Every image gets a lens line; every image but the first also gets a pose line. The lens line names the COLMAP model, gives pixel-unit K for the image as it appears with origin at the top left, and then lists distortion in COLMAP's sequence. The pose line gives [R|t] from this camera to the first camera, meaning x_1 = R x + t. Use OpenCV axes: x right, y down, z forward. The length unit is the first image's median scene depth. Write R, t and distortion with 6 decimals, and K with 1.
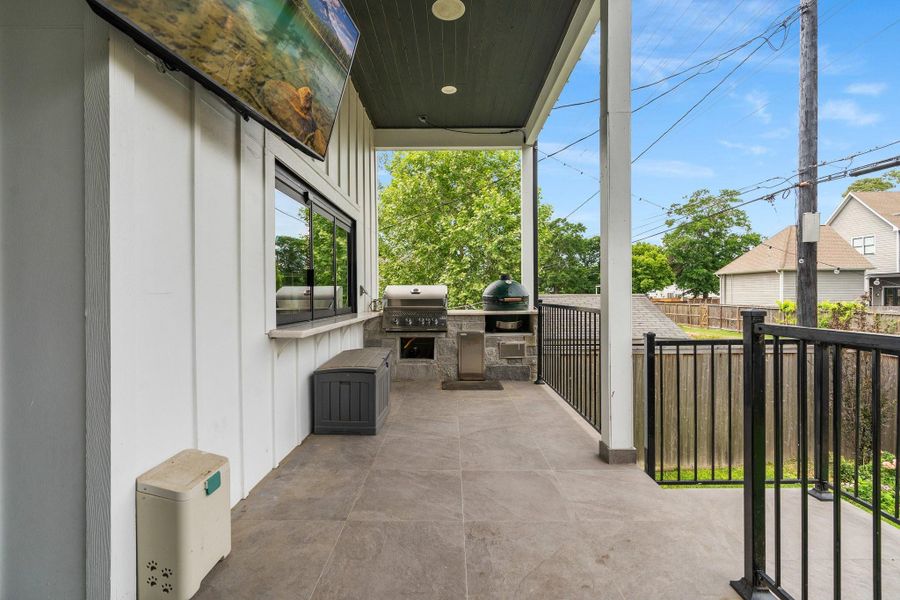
lens RADIAL K [[408.6, 0, 451.7], [0, 408.6, 294.6], [0, 0, 1]] dist [-0.003823, 0.000171]
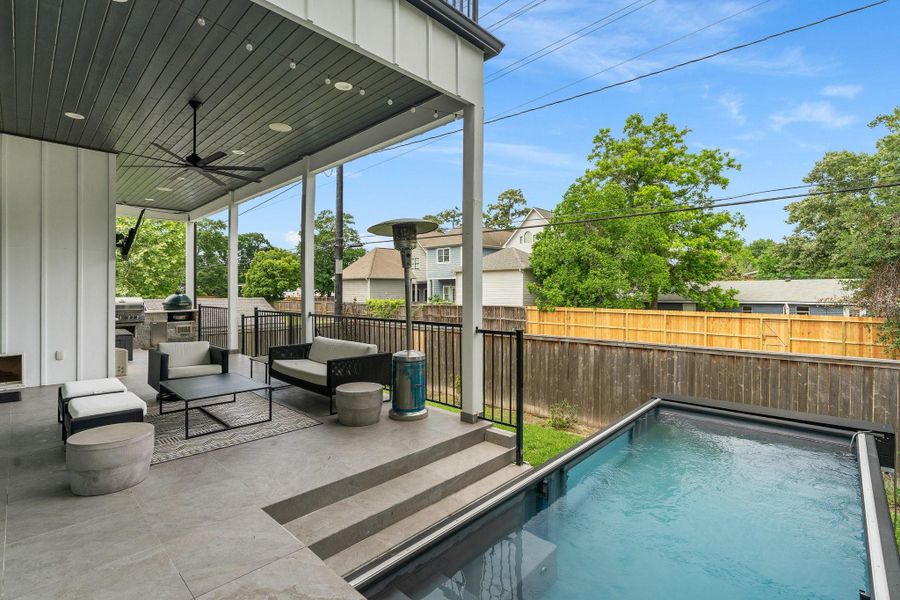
lens RADIAL K [[408.6, 0, 452.1], [0, 408.6, 291.6], [0, 0, 1]] dist [-0.003823, 0.000171]
pose [[0.680489, 0.001603, 0.732756, -0.075306], [0.000253, 0.999997, -0.002422, -0.008071], [-0.732758, 0.001833, 0.680487, -0.235986]]
